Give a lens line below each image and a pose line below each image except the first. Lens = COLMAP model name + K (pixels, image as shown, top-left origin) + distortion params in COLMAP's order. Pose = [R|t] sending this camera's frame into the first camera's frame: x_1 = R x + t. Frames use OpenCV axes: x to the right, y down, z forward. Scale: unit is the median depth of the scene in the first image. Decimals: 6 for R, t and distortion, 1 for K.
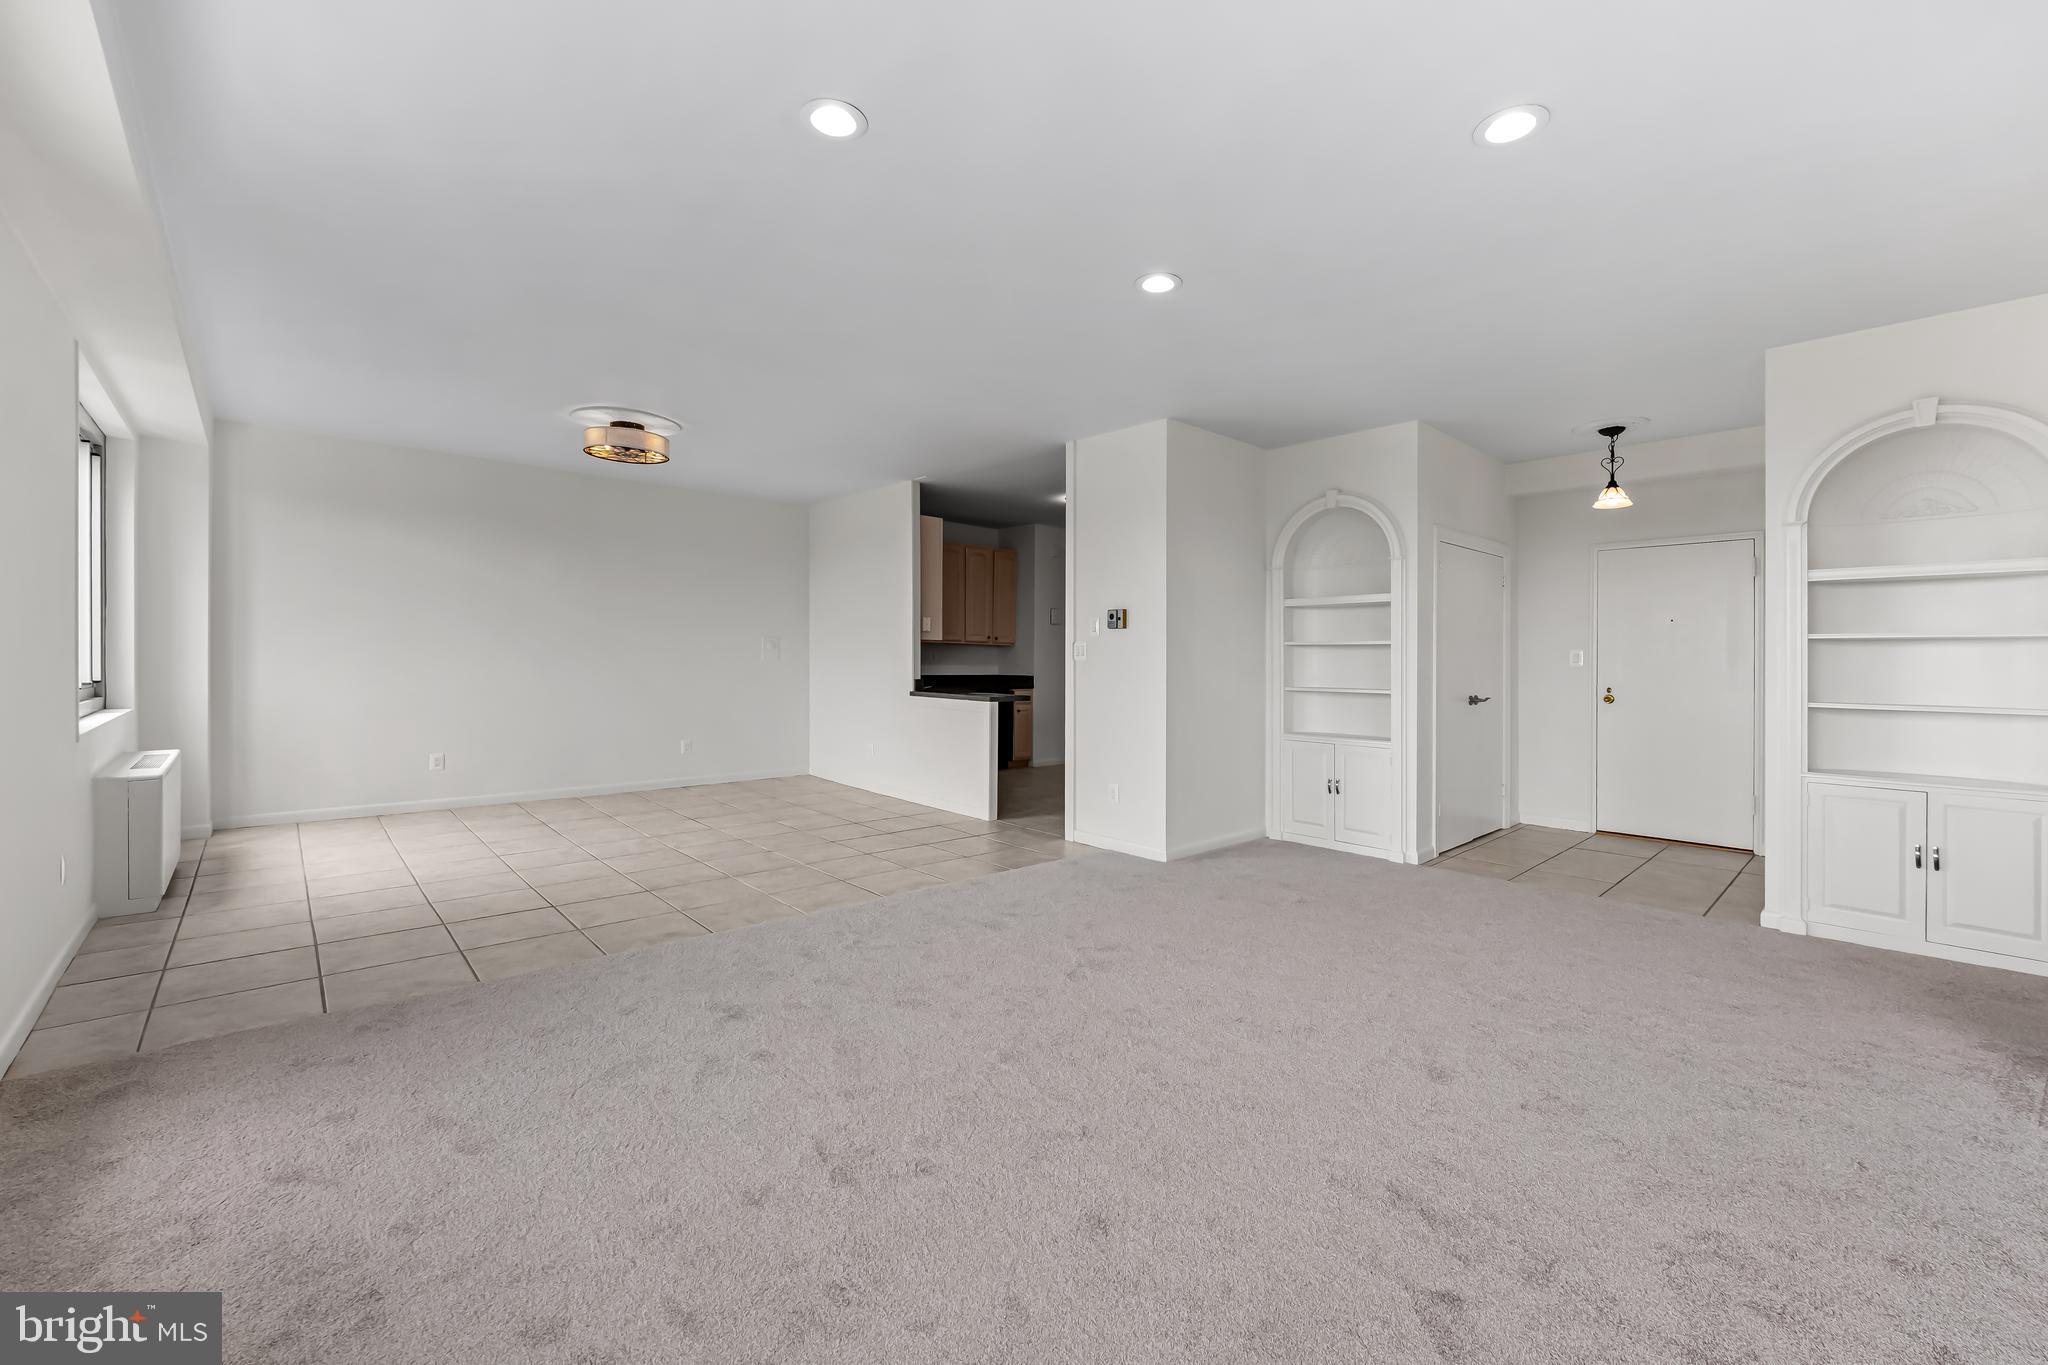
lens RADIAL K [[827.7, 0, 1034.6], [0, 827.7, 650.9], [0, 0, 1]] dist [-0.008410, 0.000341]
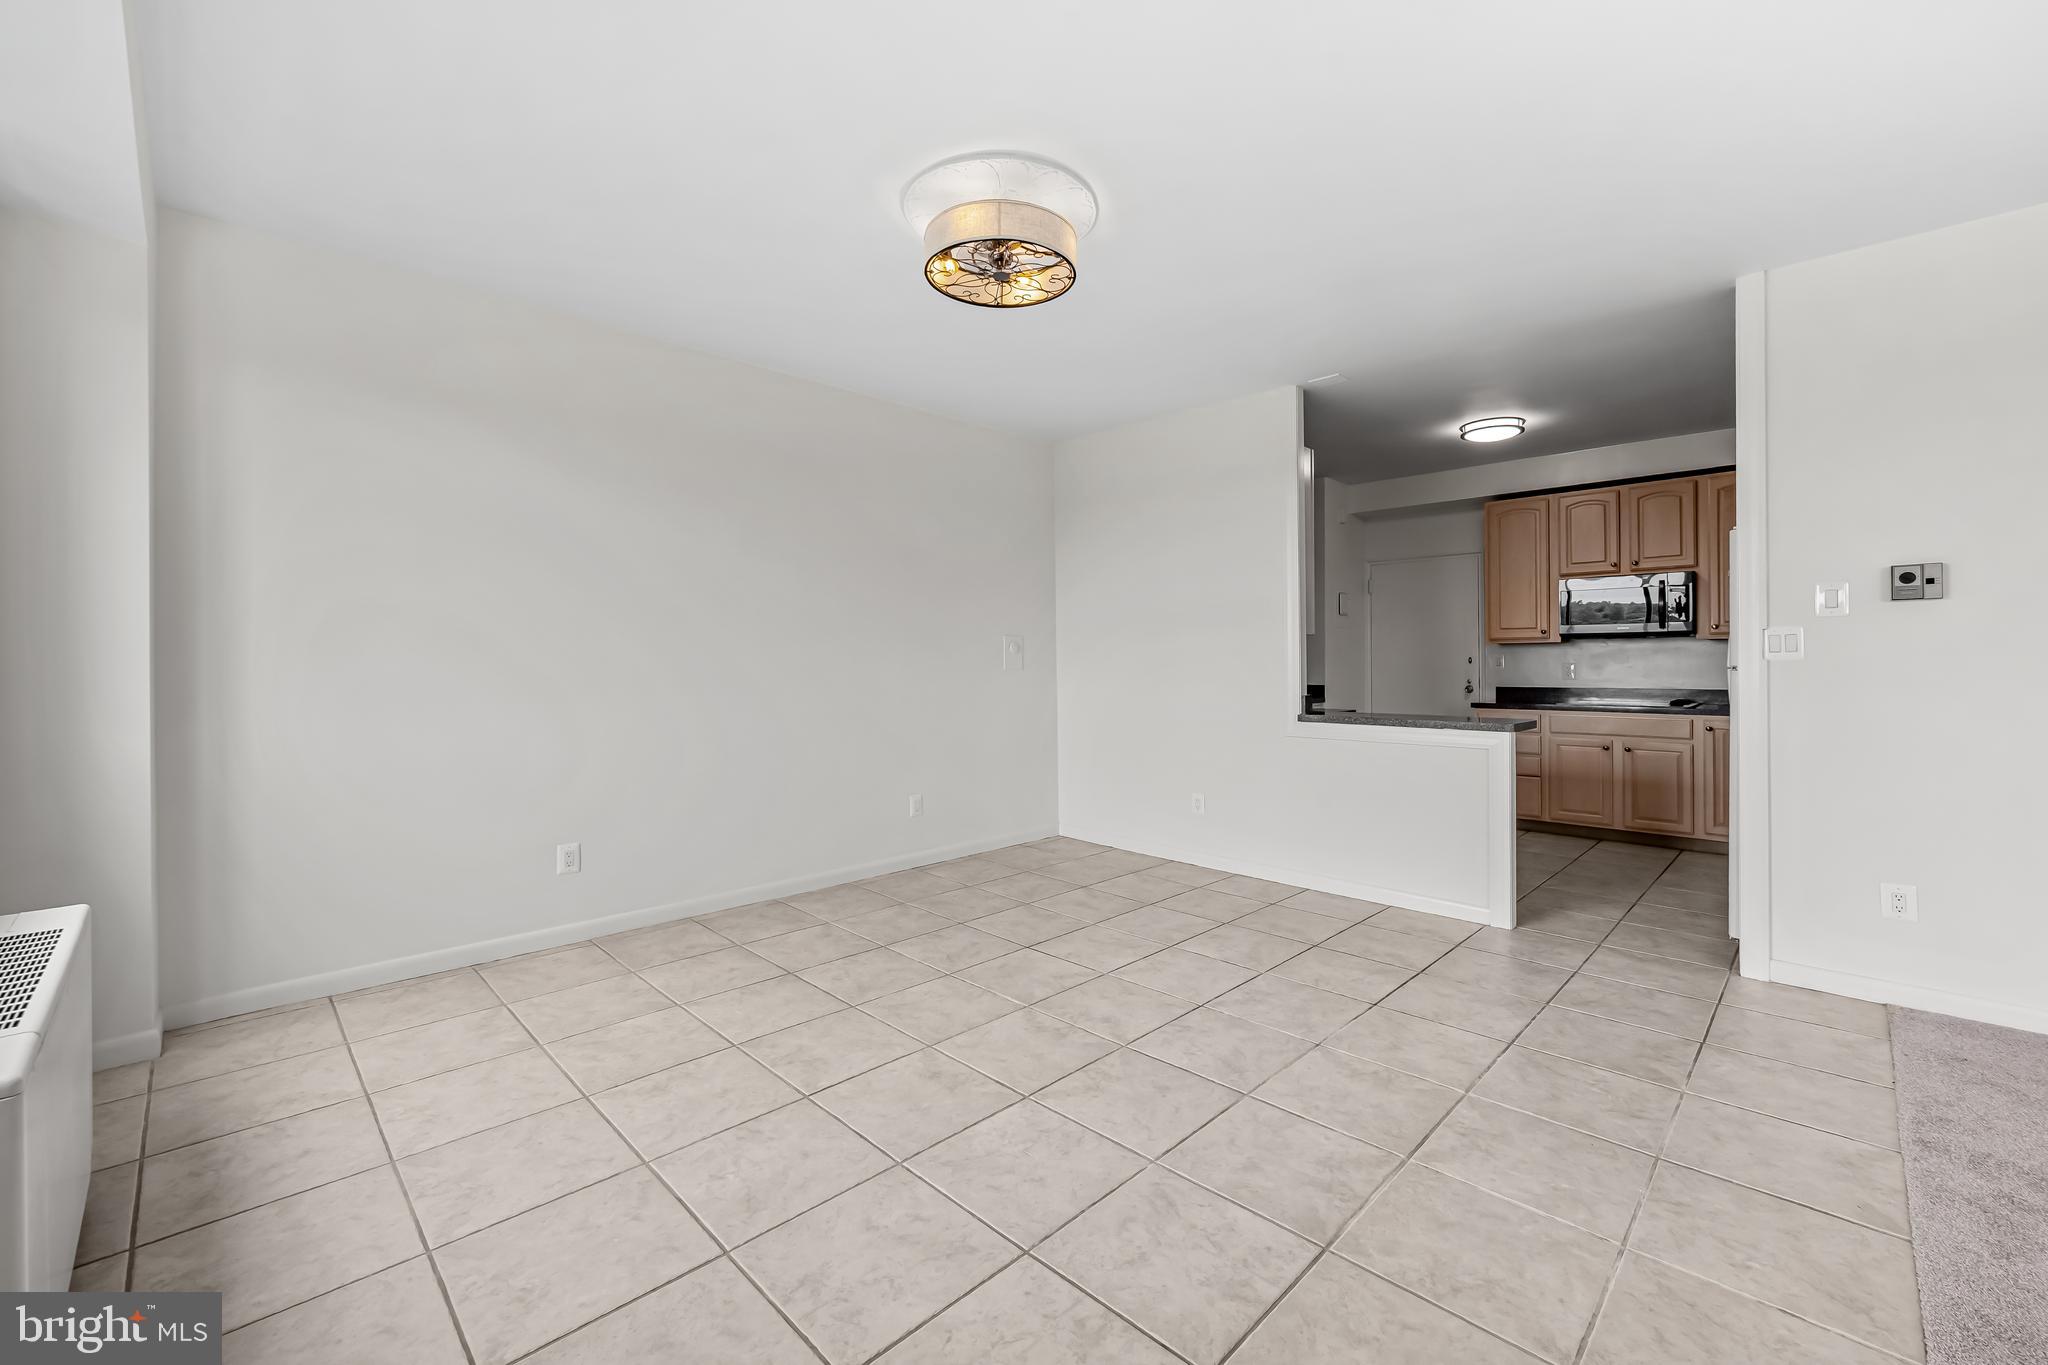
lens RADIAL K [[827.7, 0, 1029.2], [0, 827.7, 672.9], [0, 0, 1]] dist [-0.008410, 0.000341]
pose [[0.998329, -0.015416, 0.055691, -0.484043], [0.014501, 0.999754, 0.016802, 0.003223], [-0.055936, -0.015966, 0.998307, 0.463310]]
